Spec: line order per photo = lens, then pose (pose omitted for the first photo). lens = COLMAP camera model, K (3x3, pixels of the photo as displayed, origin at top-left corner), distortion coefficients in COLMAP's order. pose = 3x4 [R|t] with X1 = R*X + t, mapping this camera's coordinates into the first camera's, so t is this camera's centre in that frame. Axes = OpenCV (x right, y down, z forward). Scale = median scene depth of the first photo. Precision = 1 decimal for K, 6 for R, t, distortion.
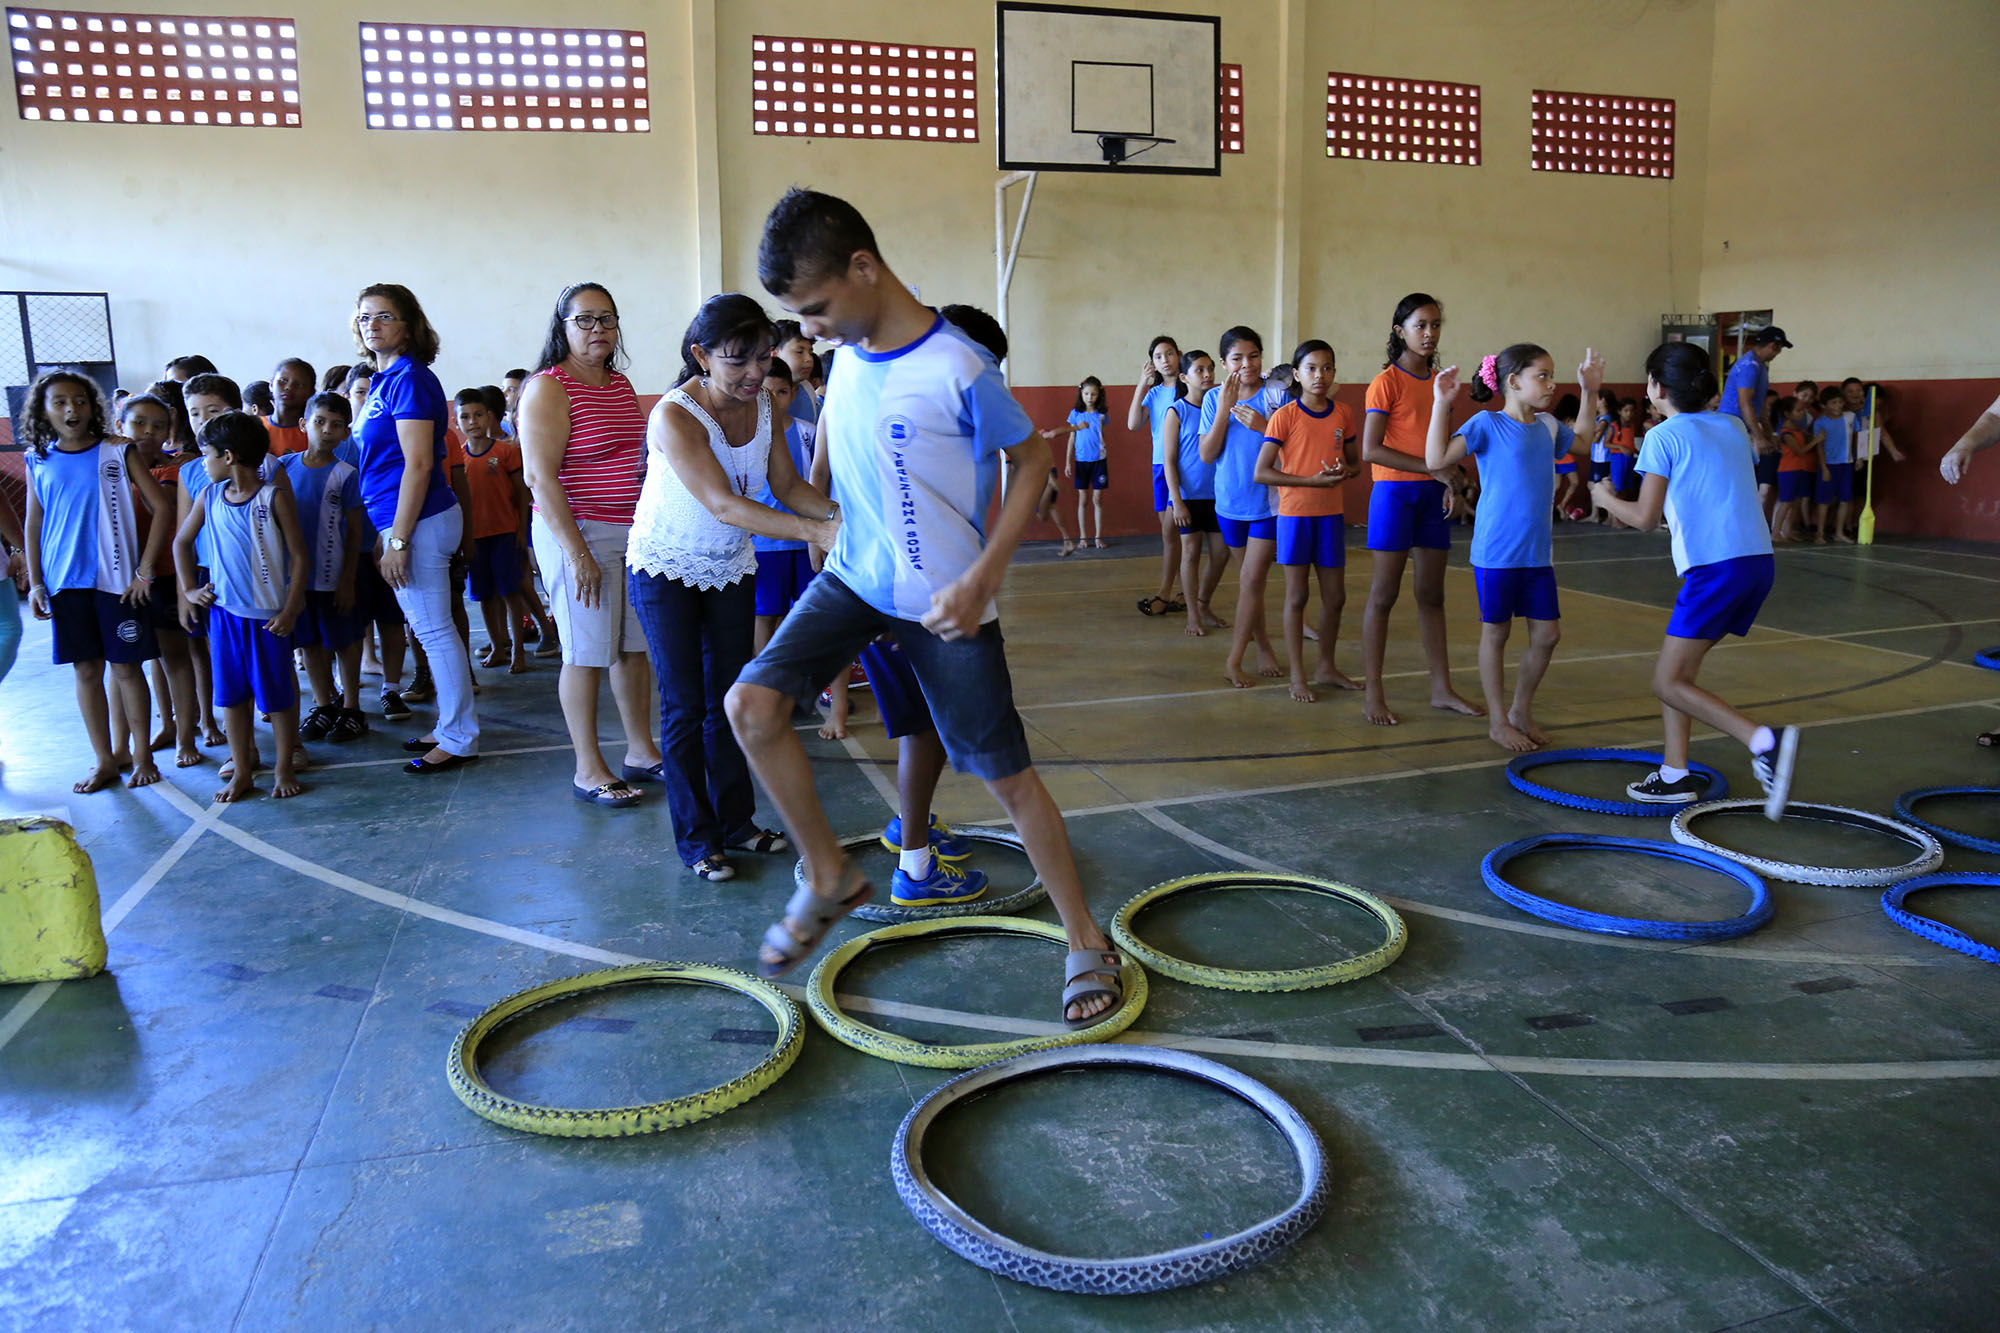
lens RADIAL K [[1351.3, 0, 1001.3], [0, 1351.3, 659.6], [0, 0, 1]] dist [-0.074190, 0.002102]
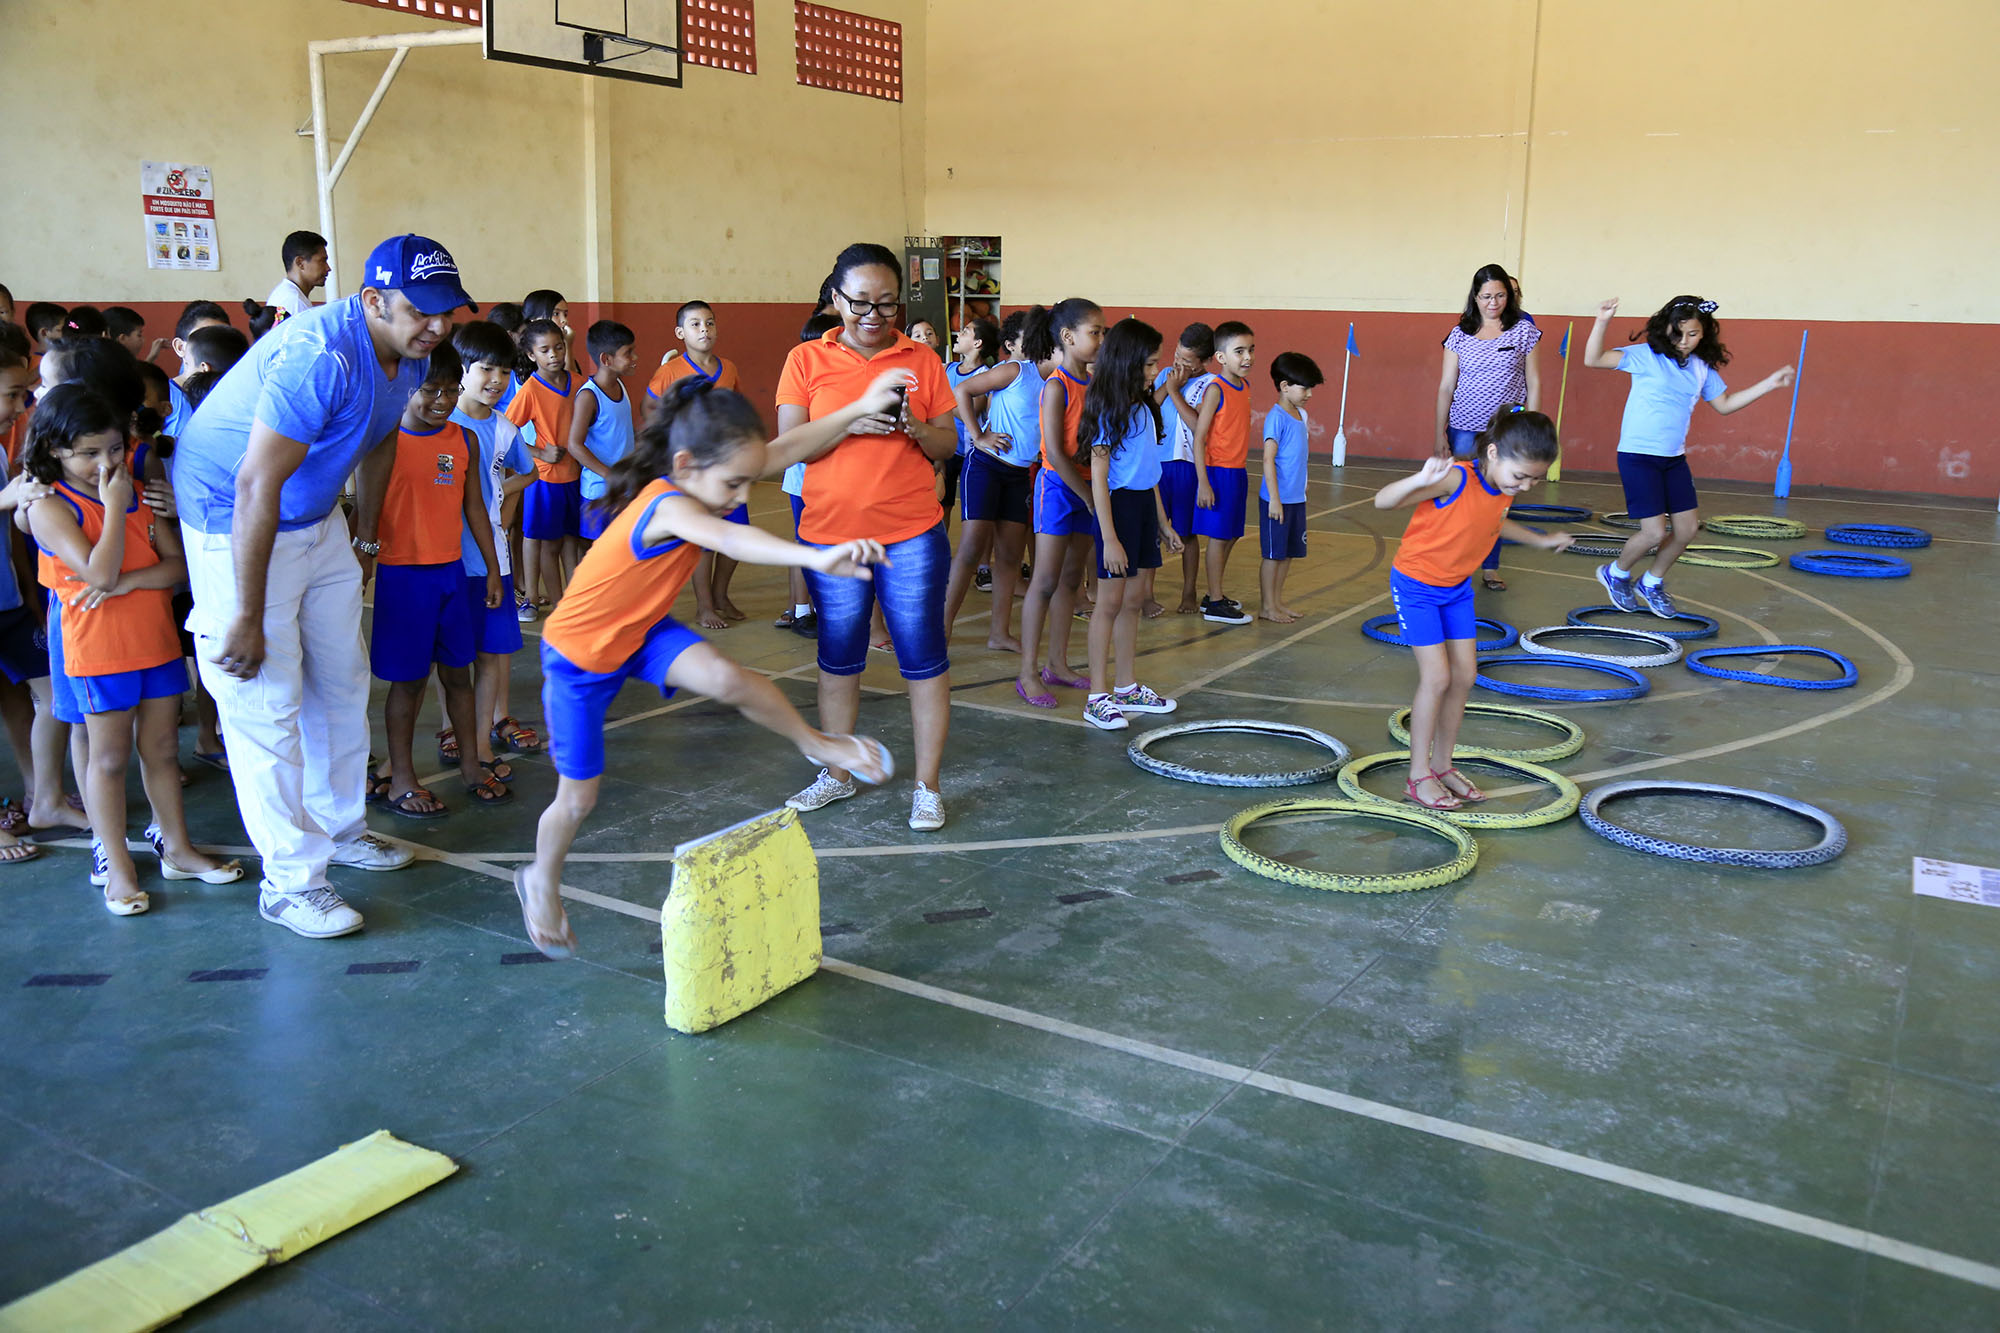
lens RADIAL K [[1628.3, 0, 999.1], [0, 1628.3, 668.6], [0, 0, 1]] dist [-0.009996, -0.000376]
pose [[0.743072, -0.125567, 0.657325, -0.346008], [0.102595, 0.992003, 0.073521, -0.012659], [-0.661300, 0.012806, 0.750012, -0.001499]]
